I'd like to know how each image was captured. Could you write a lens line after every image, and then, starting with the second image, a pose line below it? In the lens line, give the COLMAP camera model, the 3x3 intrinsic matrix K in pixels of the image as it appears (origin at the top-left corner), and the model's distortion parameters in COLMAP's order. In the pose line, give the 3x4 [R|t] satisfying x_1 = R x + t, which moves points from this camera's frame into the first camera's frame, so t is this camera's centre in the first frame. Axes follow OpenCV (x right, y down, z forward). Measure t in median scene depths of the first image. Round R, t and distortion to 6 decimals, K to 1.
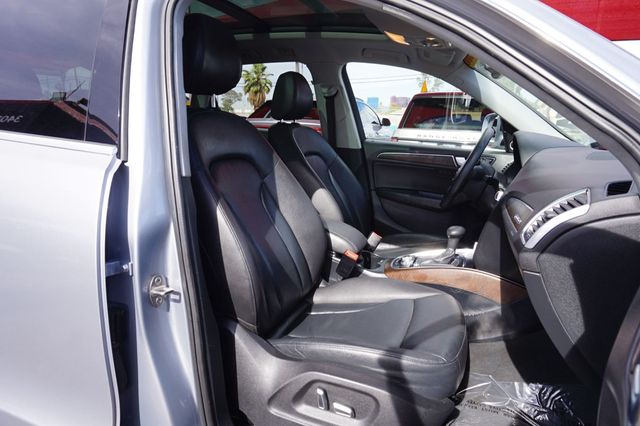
lens RADIAL K [[440.5, 0, 317.7], [0, 440.5, 211.9], [0, 0, 1]] dist [-0.040291, 0.030043]
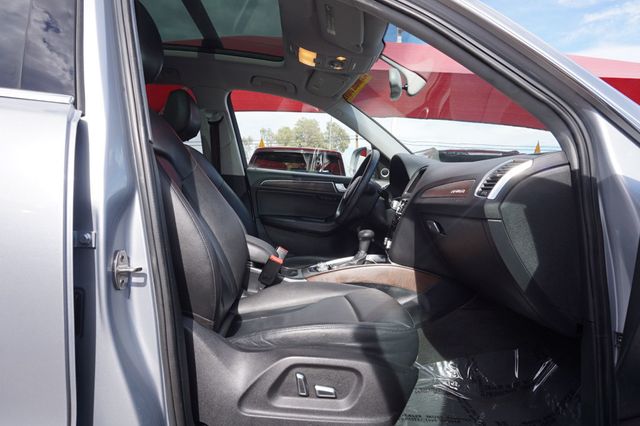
lens RADIAL K [[440.5, 0, 319.4], [0, 440.5, 214.4], [0, 0, 1]] dist [-0.040291, 0.030043]
pose [[0.918886, -0.007266, 0.394456, -0.285761], [0.063970, 0.989344, -0.130794, 0.171088], [-0.389303, 0.145419, 0.909559, 0.072832]]
